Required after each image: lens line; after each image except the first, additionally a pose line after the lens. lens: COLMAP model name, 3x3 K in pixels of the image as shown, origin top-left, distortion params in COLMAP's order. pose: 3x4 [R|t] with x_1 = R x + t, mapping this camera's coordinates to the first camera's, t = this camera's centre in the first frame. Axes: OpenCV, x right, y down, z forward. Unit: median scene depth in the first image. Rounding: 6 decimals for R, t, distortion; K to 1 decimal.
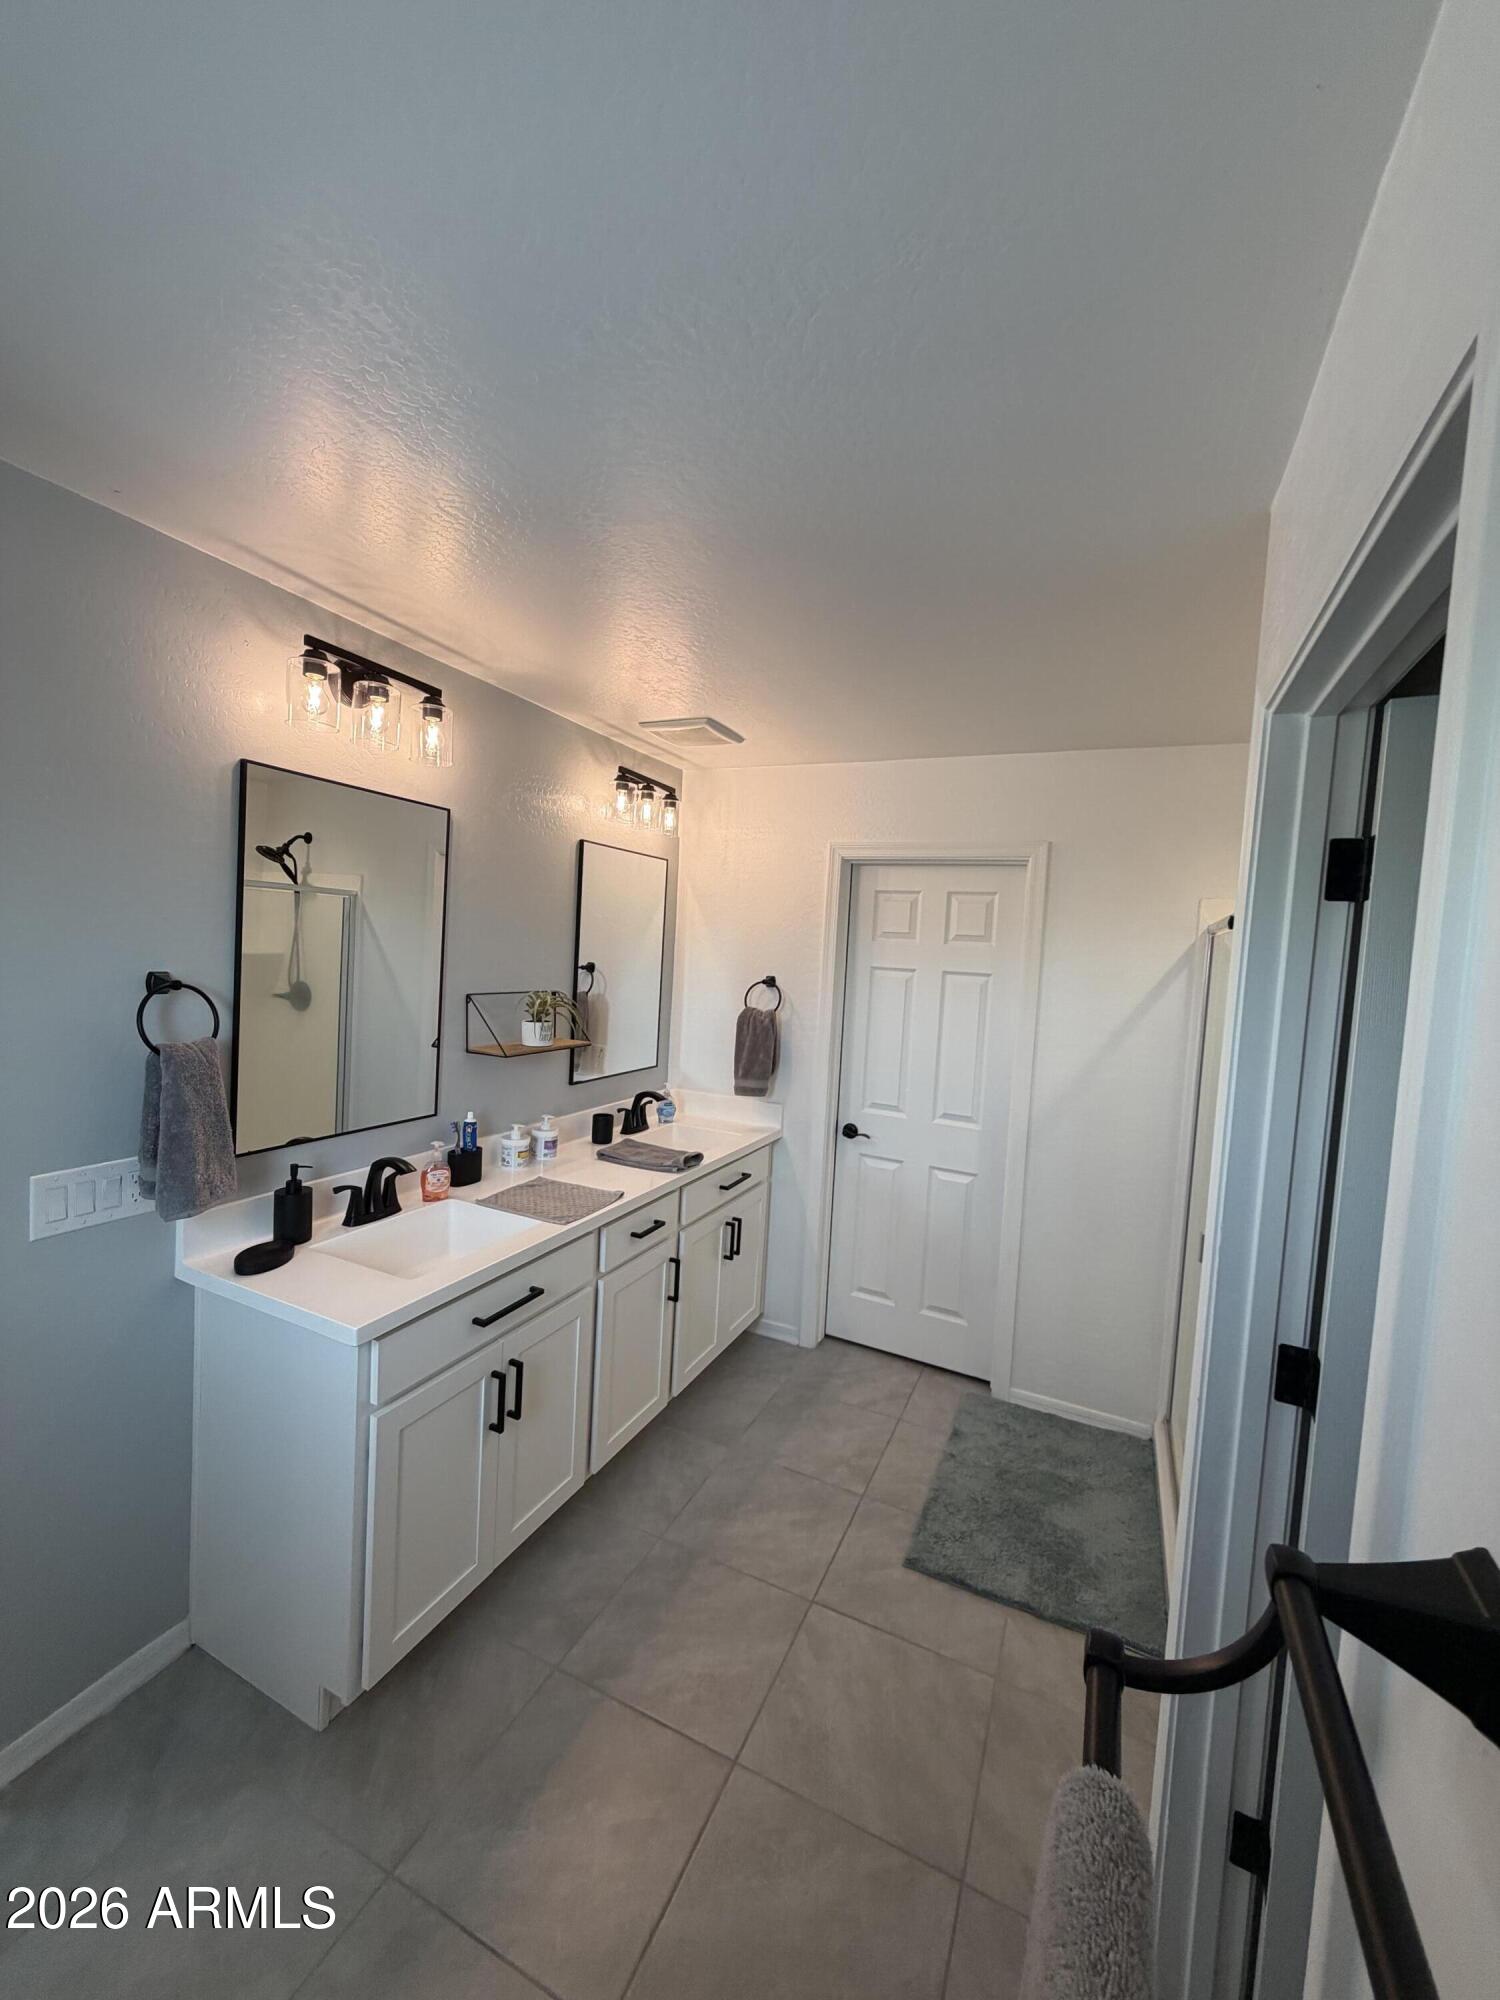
lens RADIAL K [[795.2, 0, 742.3], [0, 795.2, 994.3], [0, 0, 1]] dist [0.004797, -0.000324]
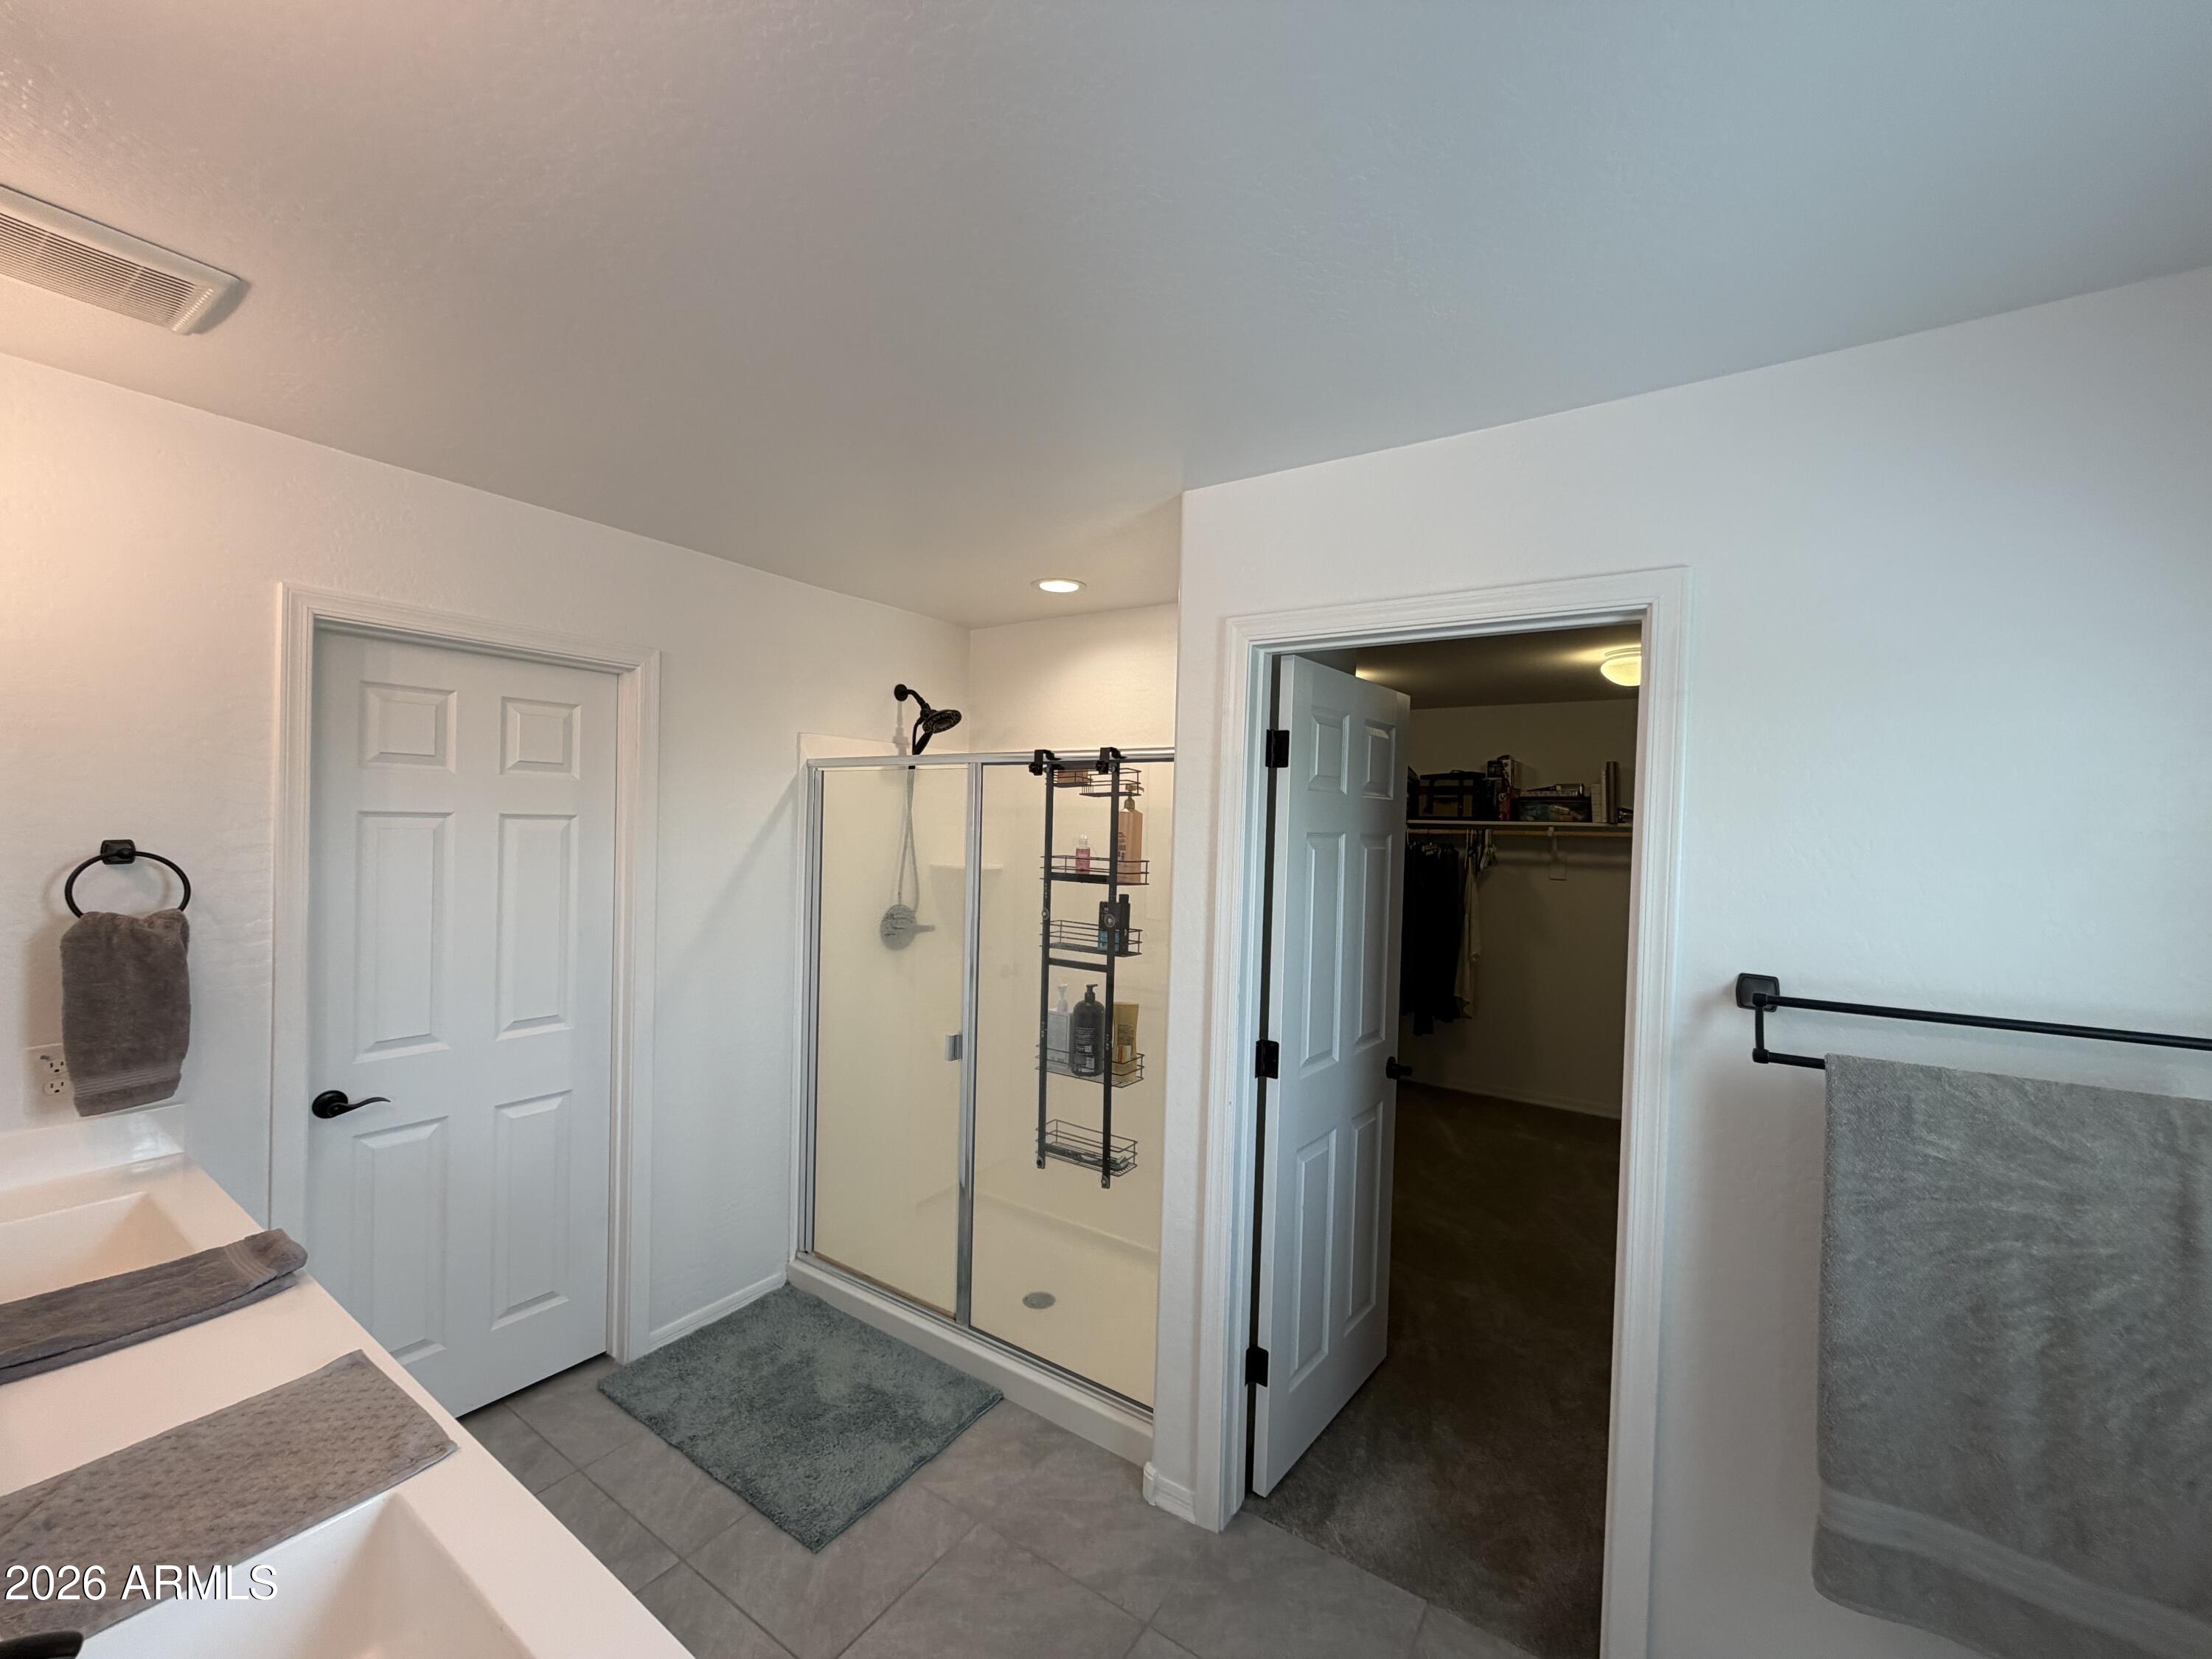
lens RADIAL K [[879.5, 0, 1087.0], [0, 879.5, 839.9], [0, 0, 1]] dist [0.004797, -0.000324]
pose [[0.168785, -0.066518, 0.983406, -0.567694], [0.052480, 0.996911, 0.058424, -0.035127], [-0.984255, 0.041748, 0.171754, 0.539677]]
